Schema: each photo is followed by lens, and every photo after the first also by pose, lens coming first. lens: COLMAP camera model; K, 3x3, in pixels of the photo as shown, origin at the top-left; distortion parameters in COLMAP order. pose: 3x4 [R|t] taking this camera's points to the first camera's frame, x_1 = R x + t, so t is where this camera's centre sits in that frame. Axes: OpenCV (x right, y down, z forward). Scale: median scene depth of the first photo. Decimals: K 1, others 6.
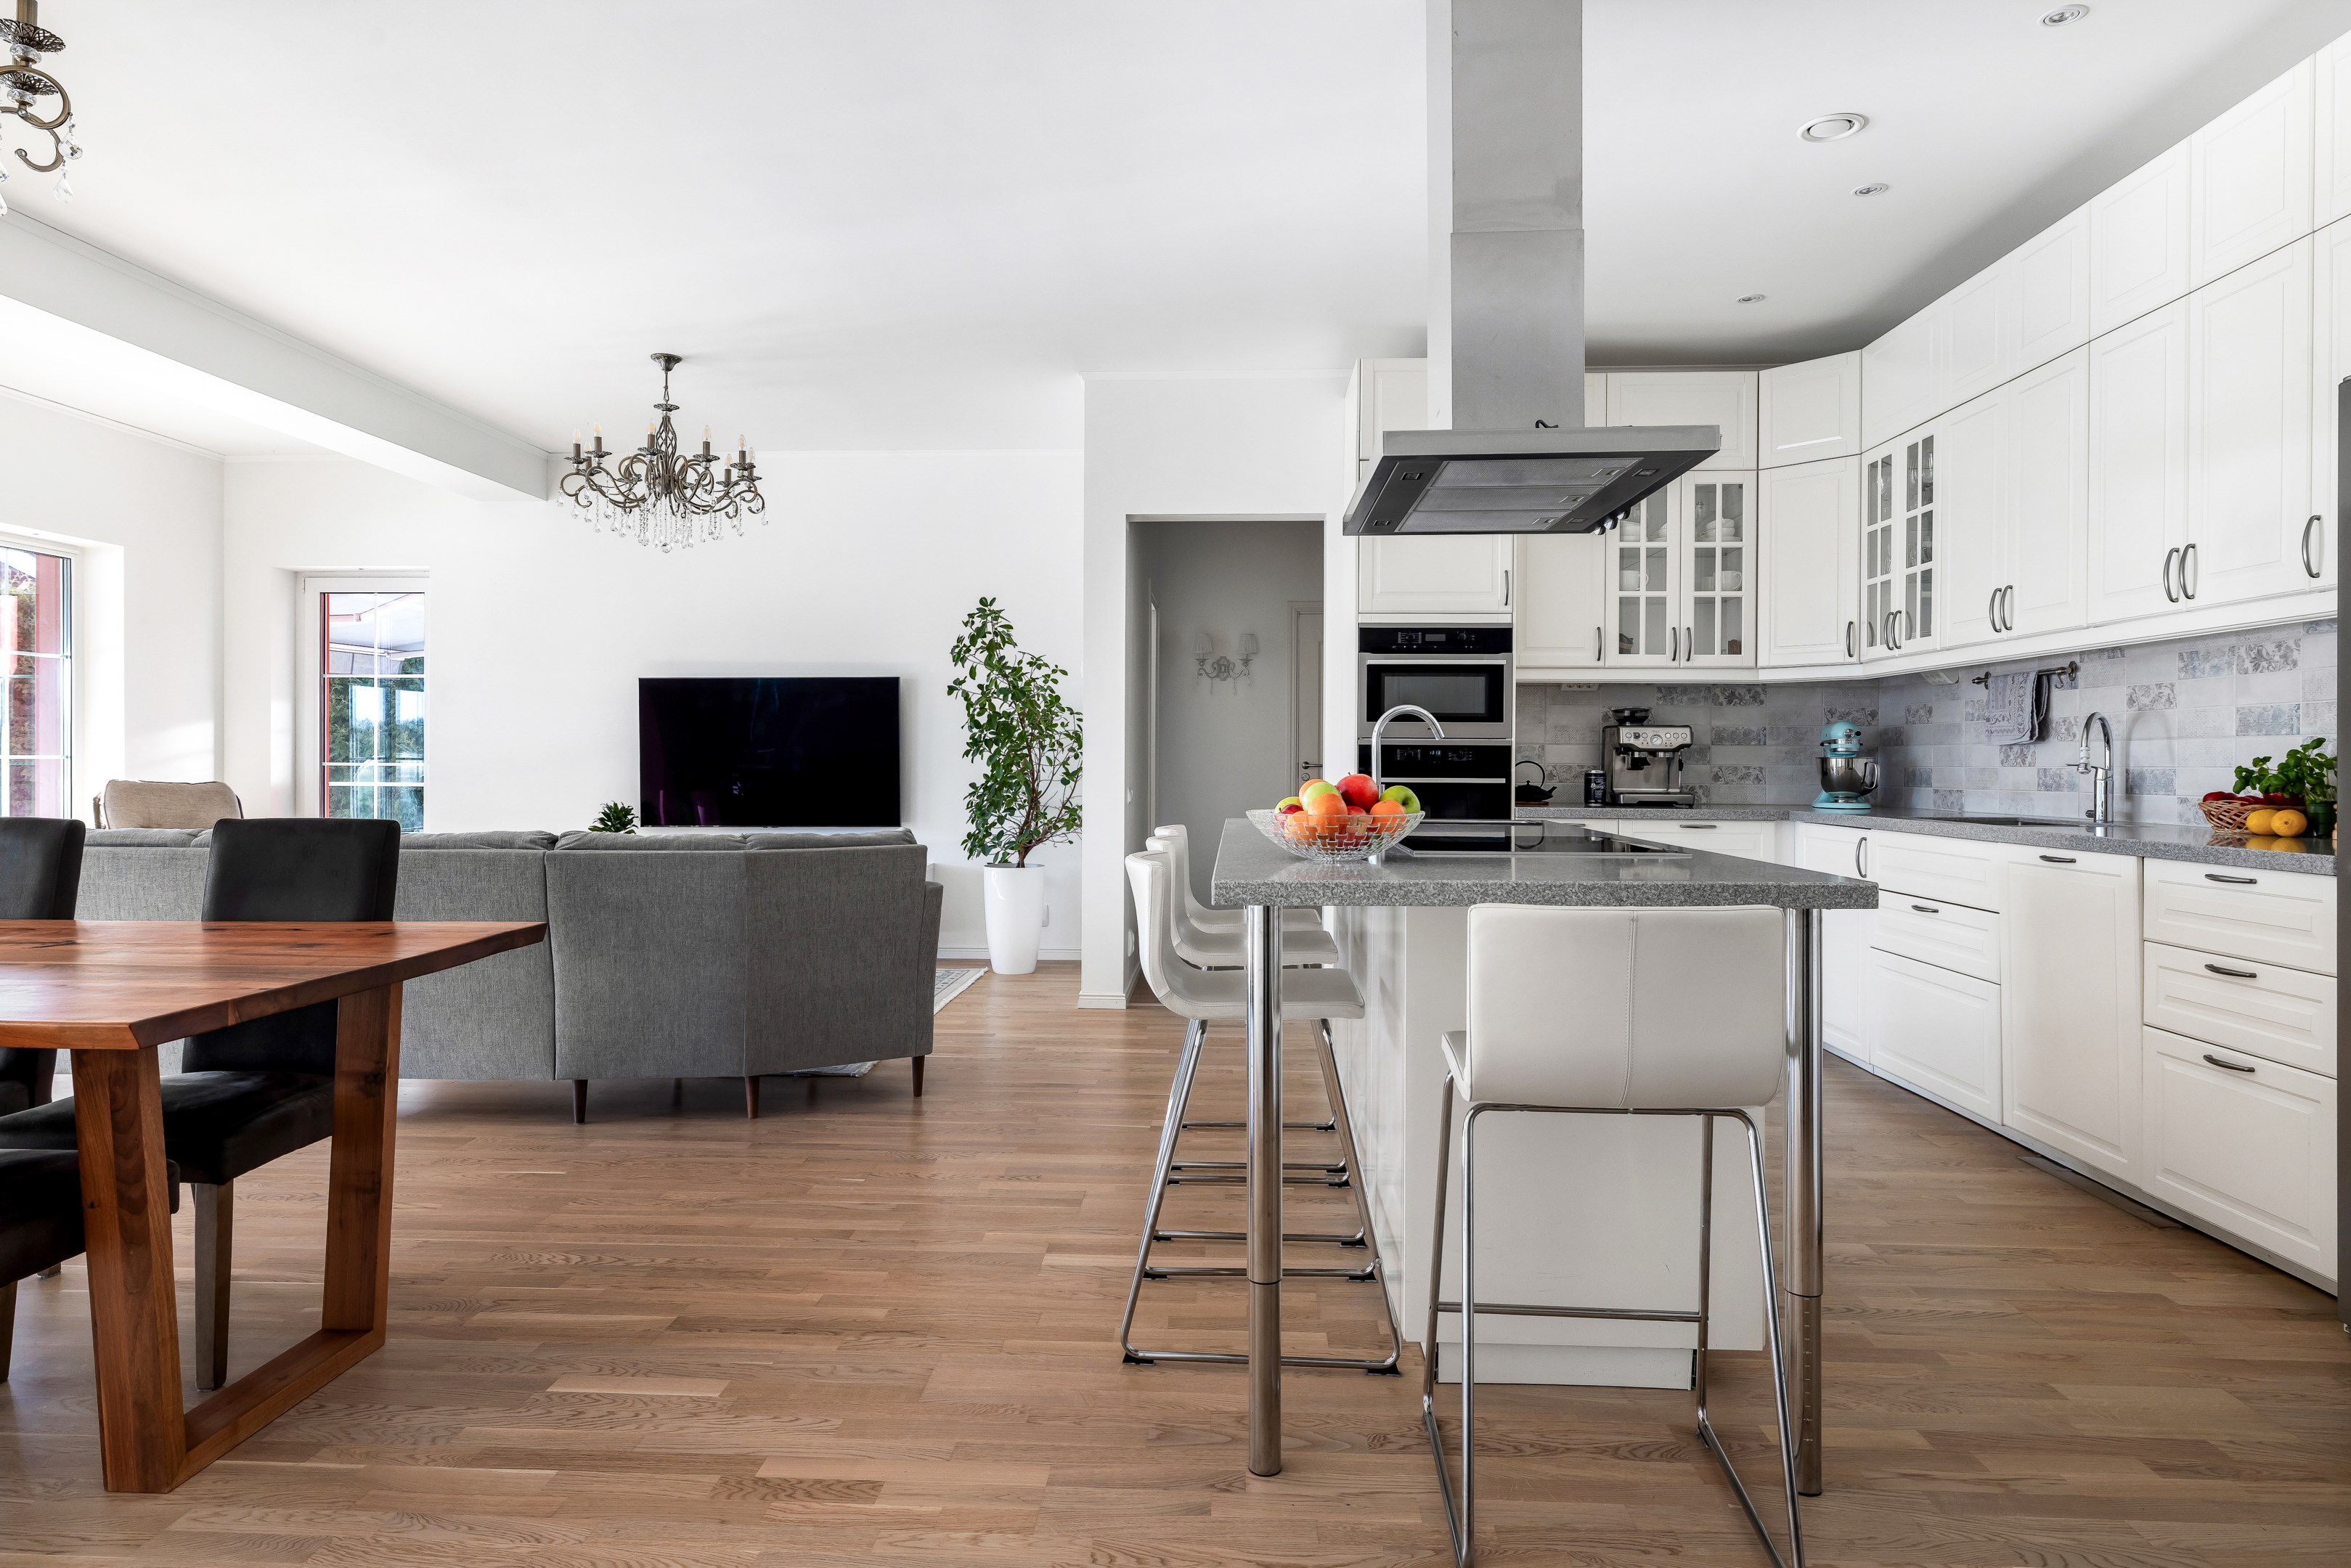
lens RADIAL K [[1373.3, 0, 1169.6], [0, 1373.3, 793.0], [0, 0, 1]] dist [0.003678, -0.000625]
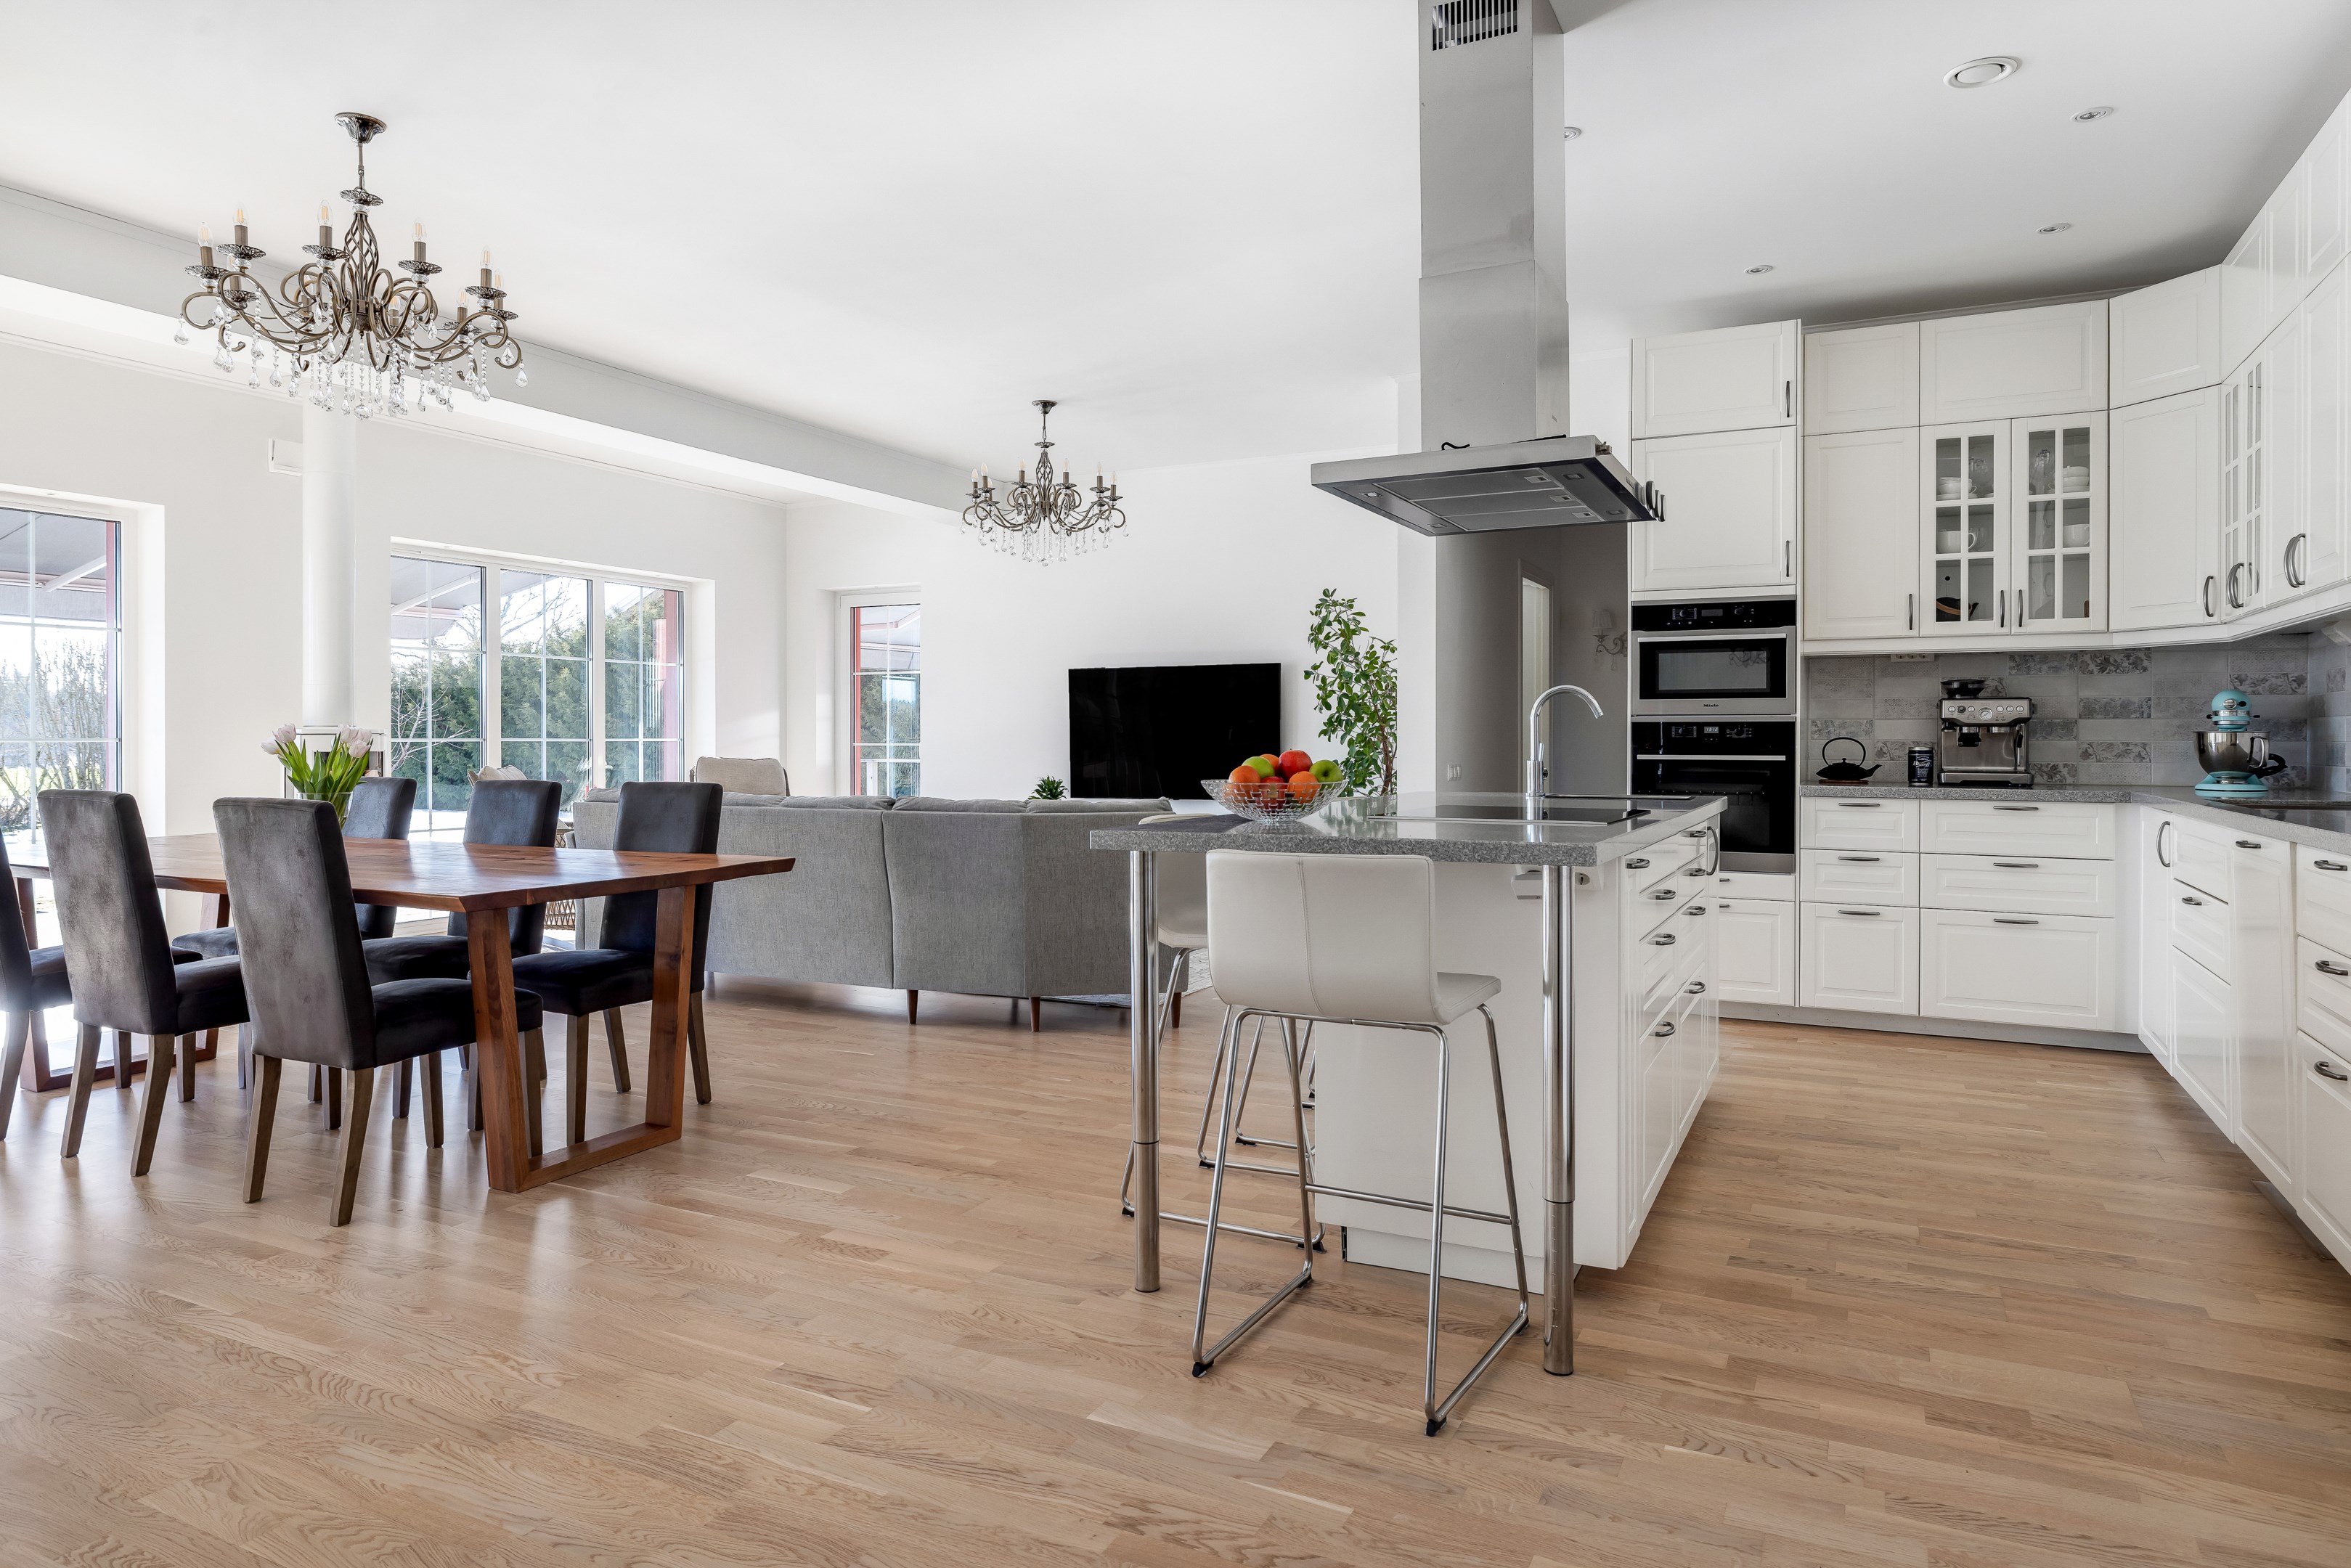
lens RADIAL K [[1398.1, 0, 1170.8], [0, 1398.1, 780.1], [0, 0, 1]] dist [-0.004219, 0.000016]
pose [[0.916935, 0.007041, -0.398975, 0.237340], [-0.004812, 0.999967, 0.006587, 0.002151], [0.399008, -0.004120, 0.916938, -0.075388]]
